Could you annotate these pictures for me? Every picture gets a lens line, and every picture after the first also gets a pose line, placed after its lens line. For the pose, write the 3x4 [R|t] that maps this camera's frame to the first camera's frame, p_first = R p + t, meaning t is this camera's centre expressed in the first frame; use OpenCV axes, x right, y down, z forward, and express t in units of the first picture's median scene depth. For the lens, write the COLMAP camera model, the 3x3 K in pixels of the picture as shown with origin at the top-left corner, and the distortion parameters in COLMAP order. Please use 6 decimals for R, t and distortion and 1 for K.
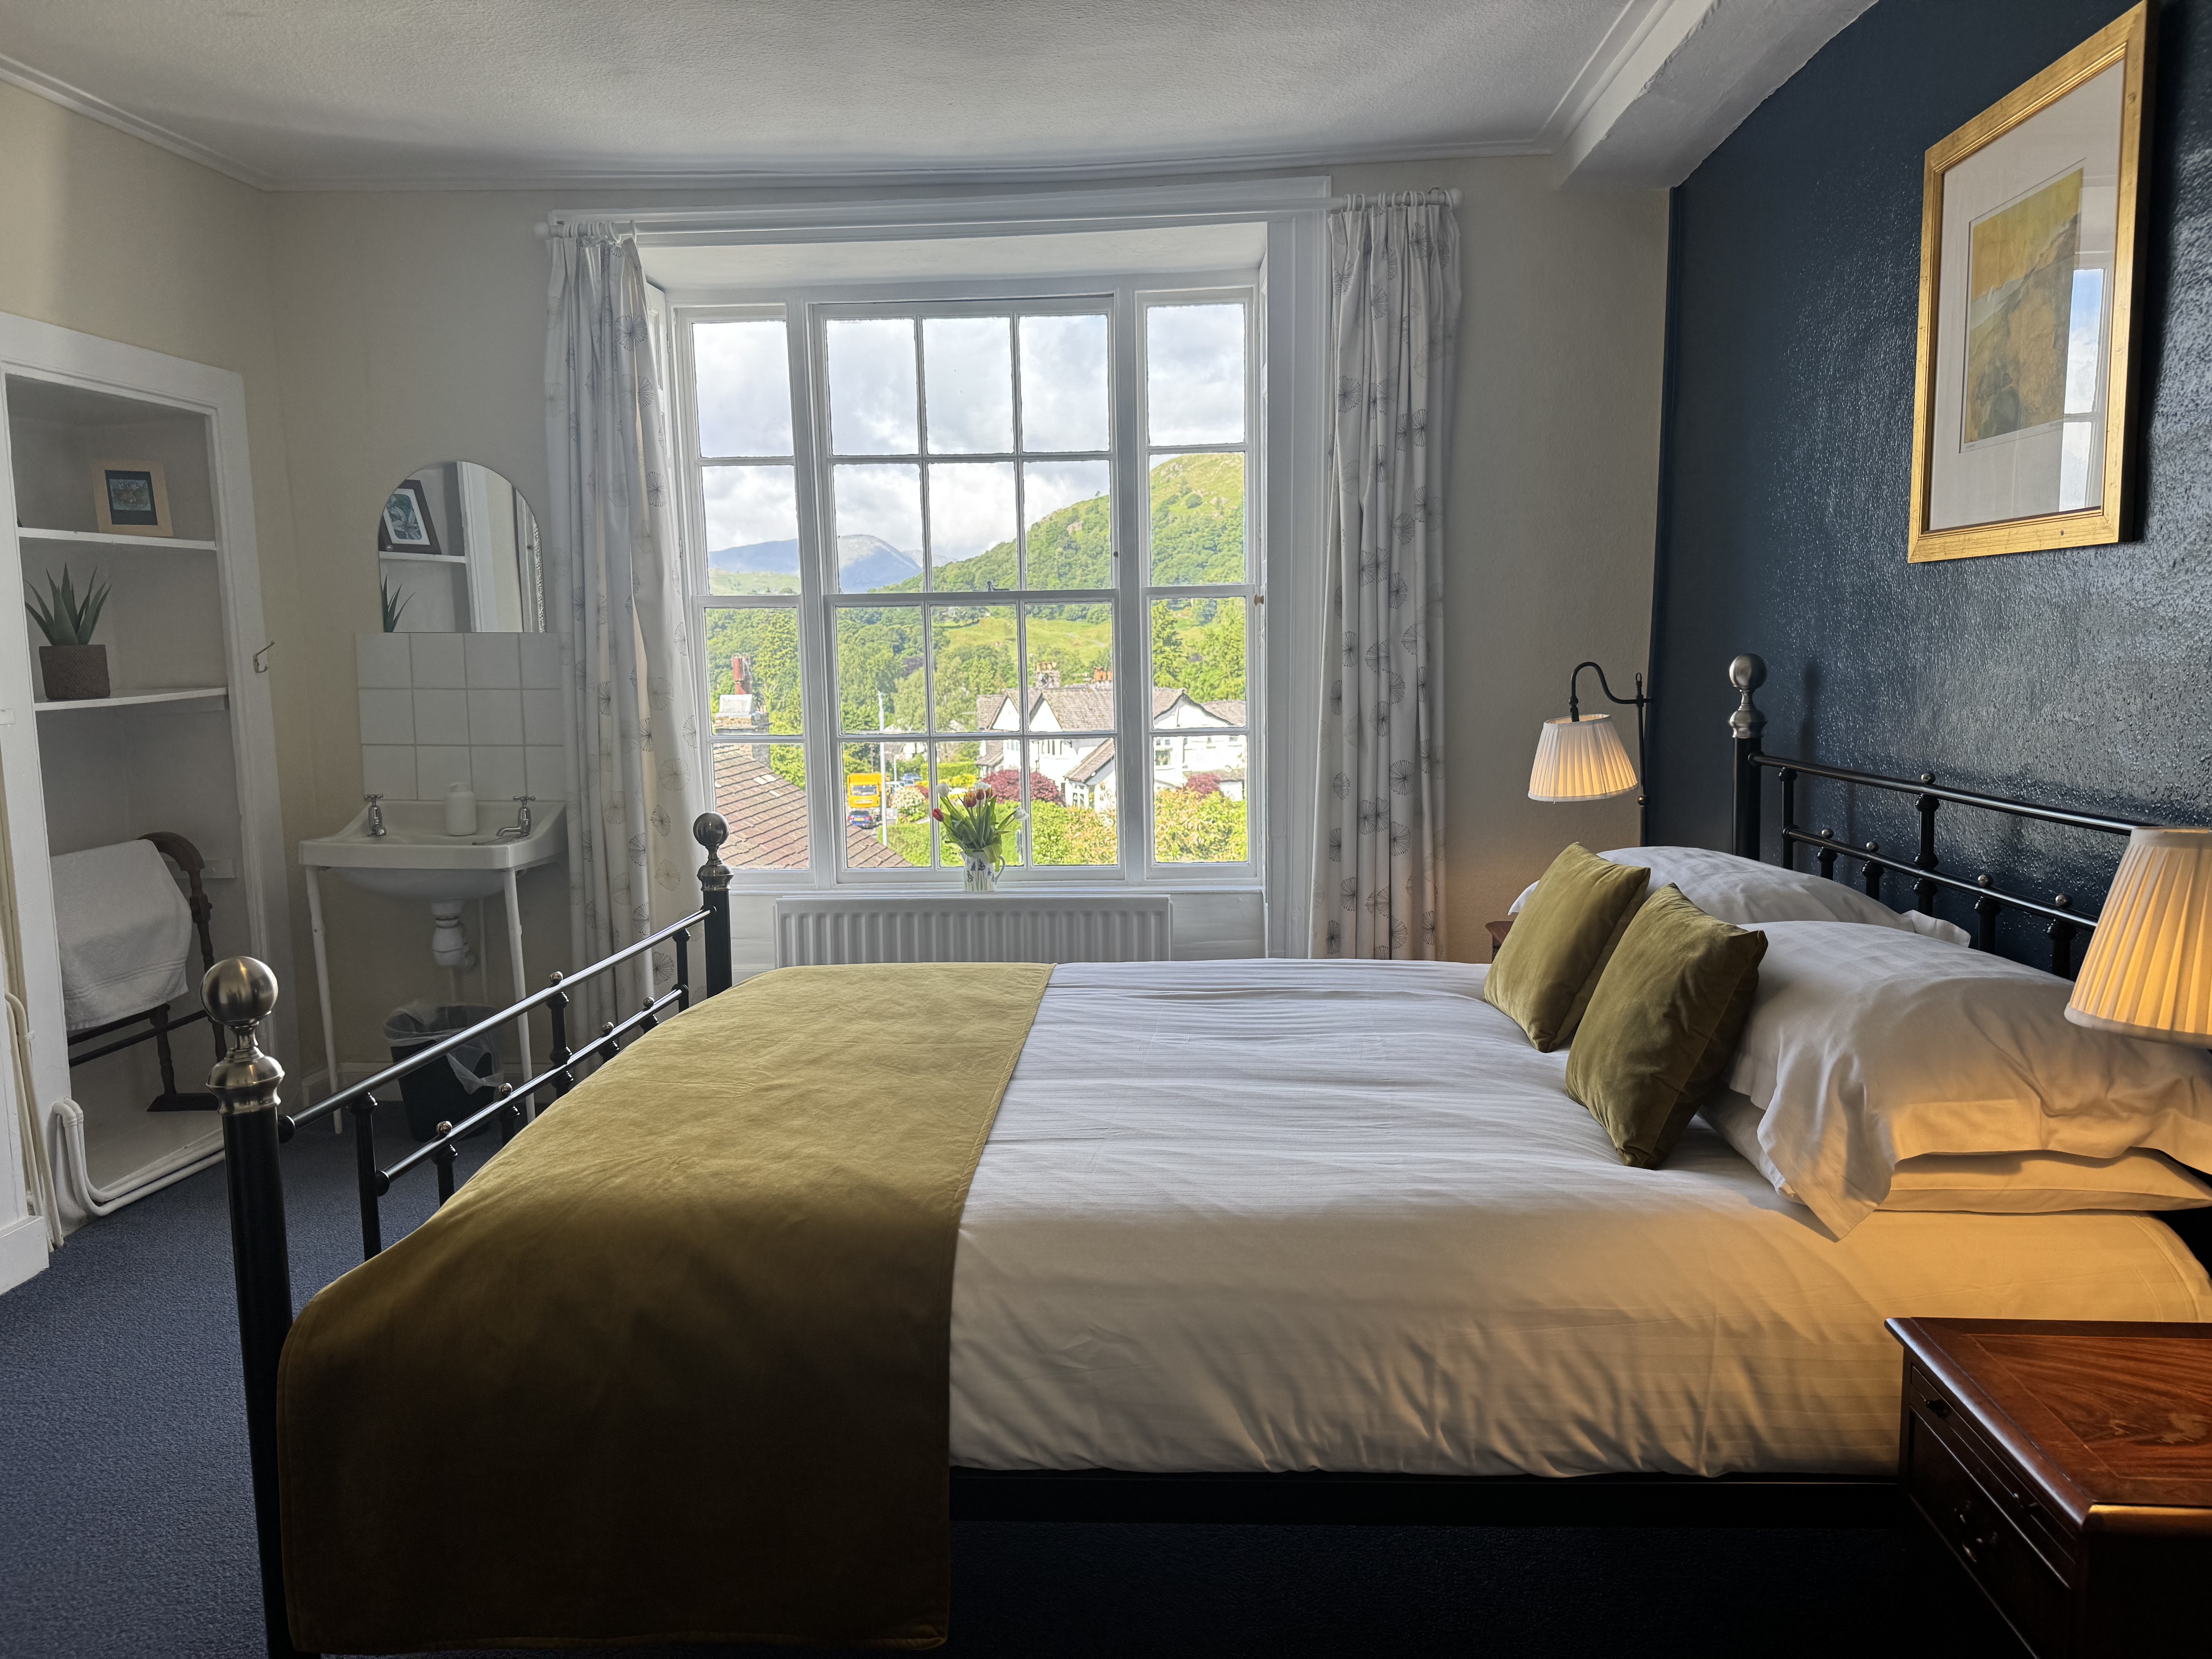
lens RADIAL K [[1548.6, 0, 1106.0], [0, 1548.6, 829.5], [0, 0, 1]] dist [0.082685, -0.128908]
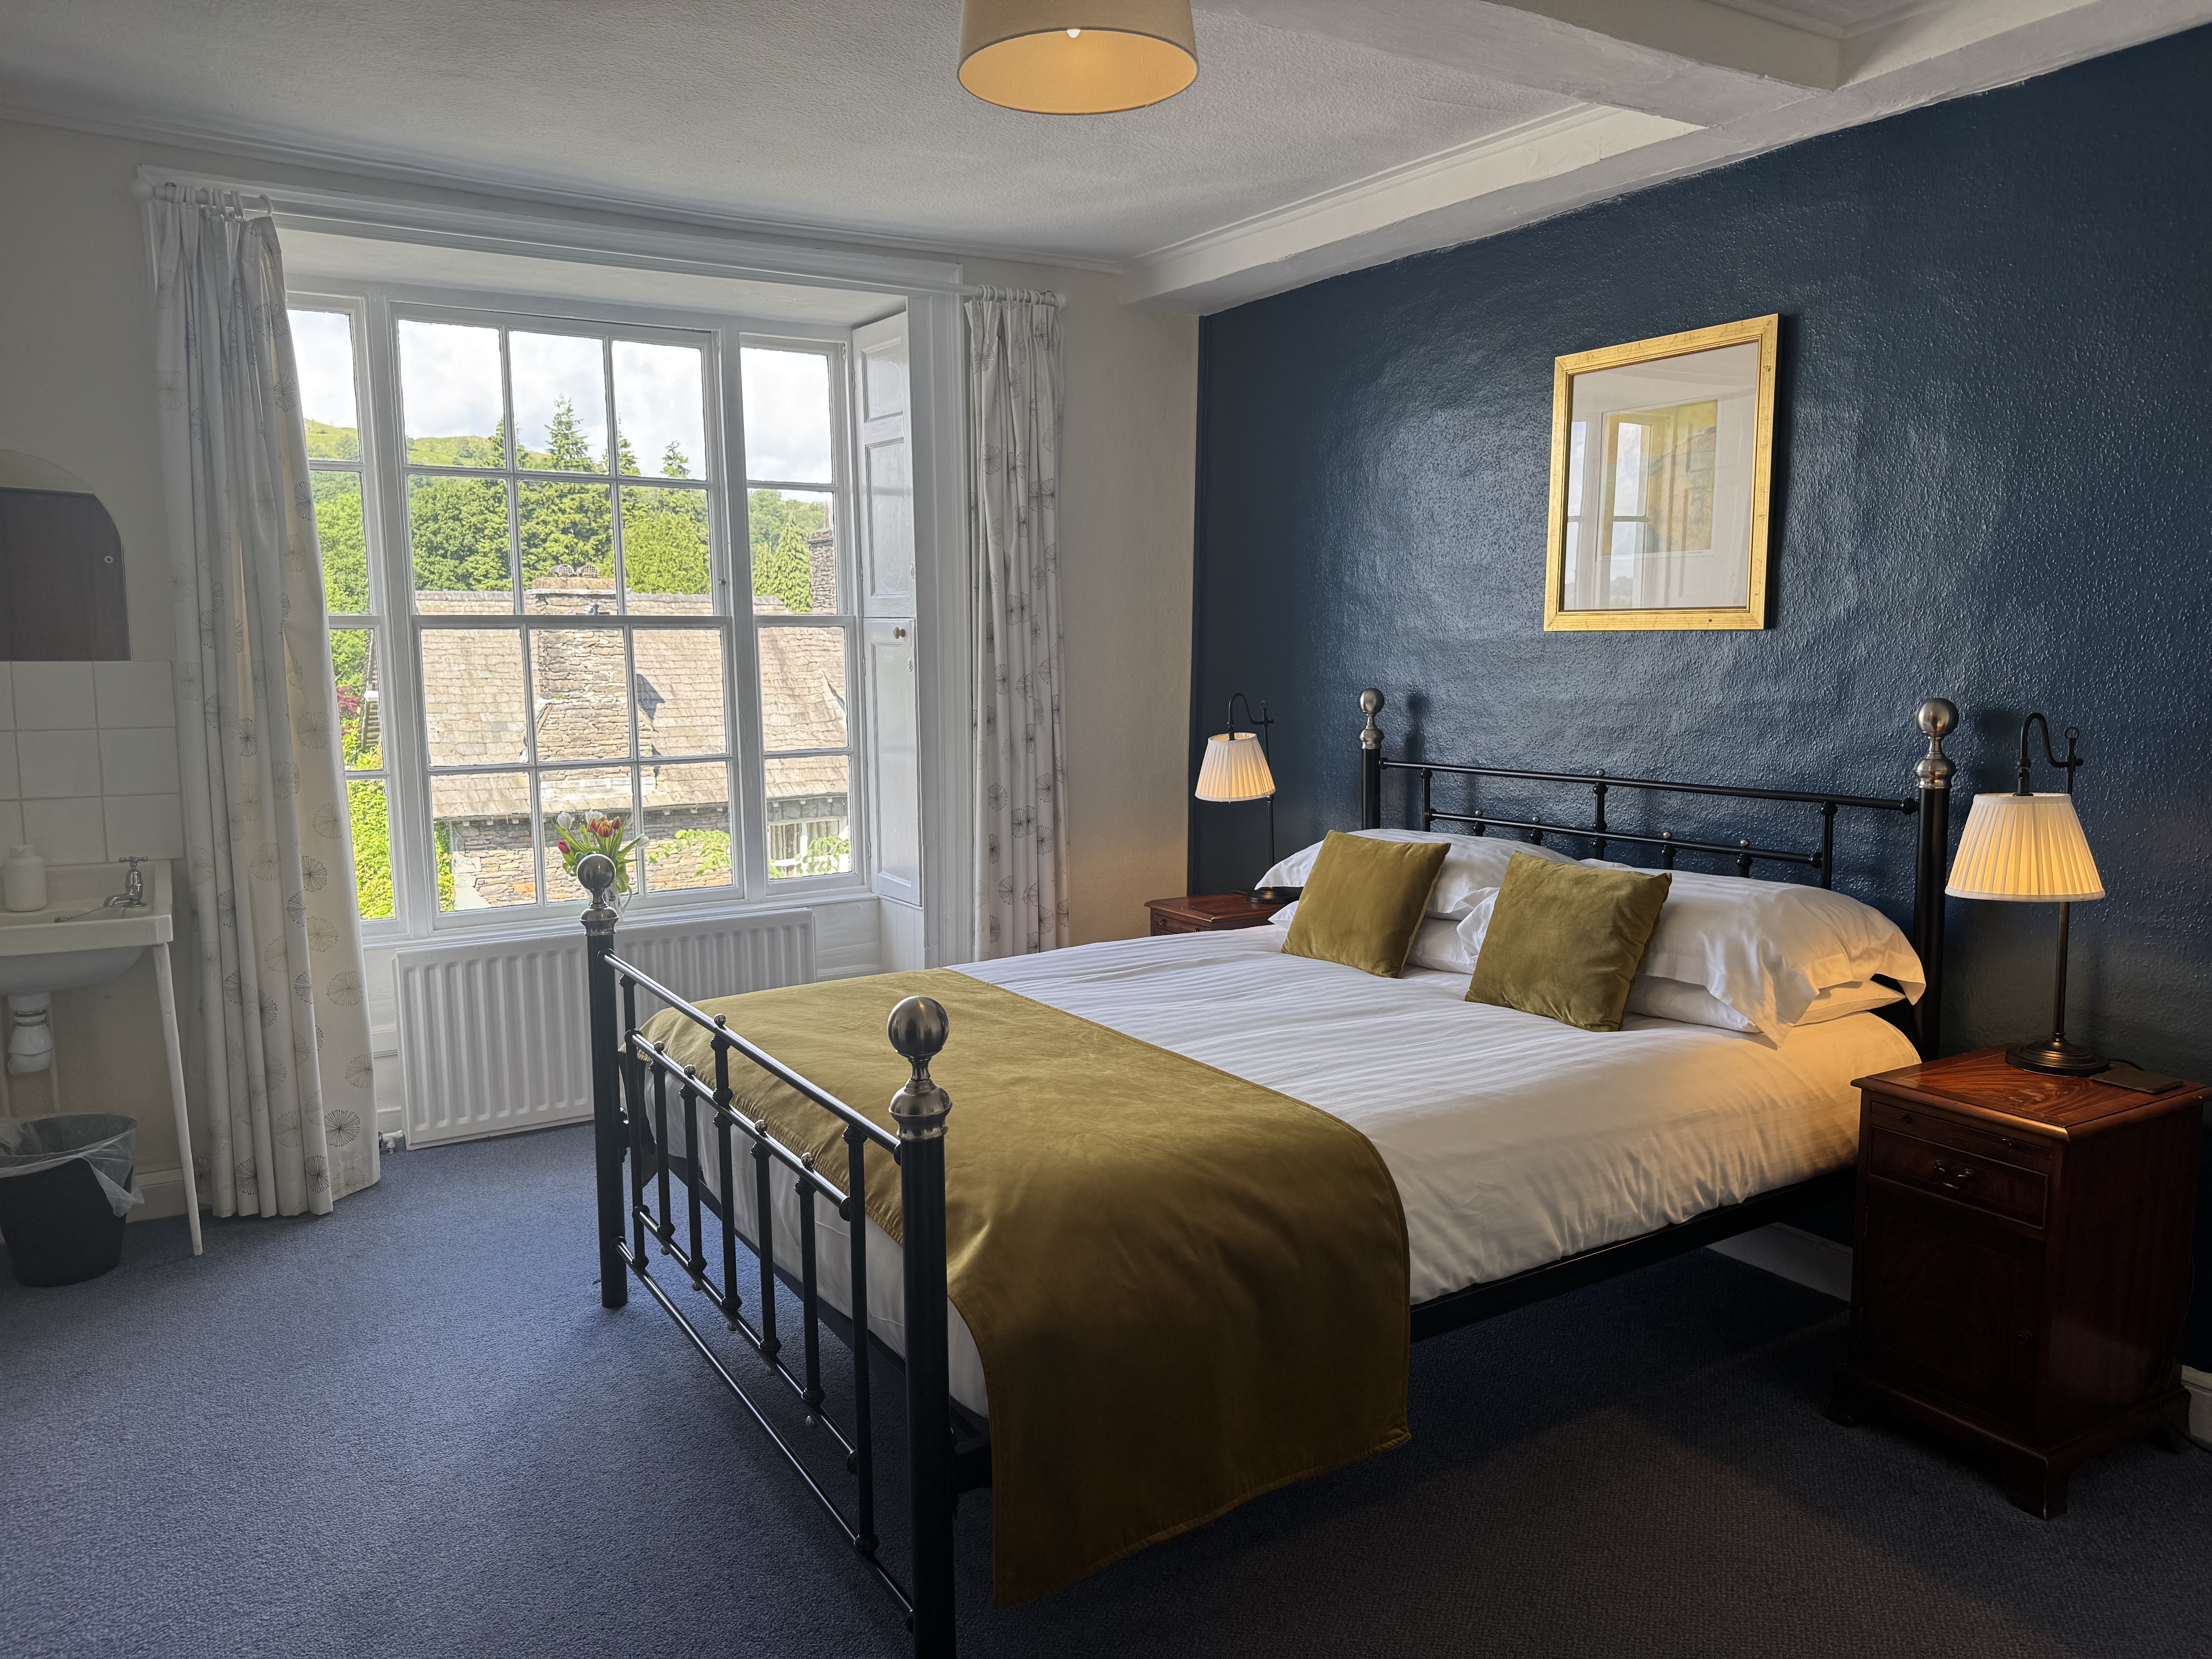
lens RADIAL K [[1540.6, 0, 1099.1], [0, 1540.6, 840.6], [0, 0, 1]] dist [0.094972, -0.126980]
pose [[0.817515, -0.064624, 0.572270, -0.697616], [0.061425, 0.997800, 0.024929, -0.031326], [-0.572622, 0.014771, 0.819686, 0.023681]]
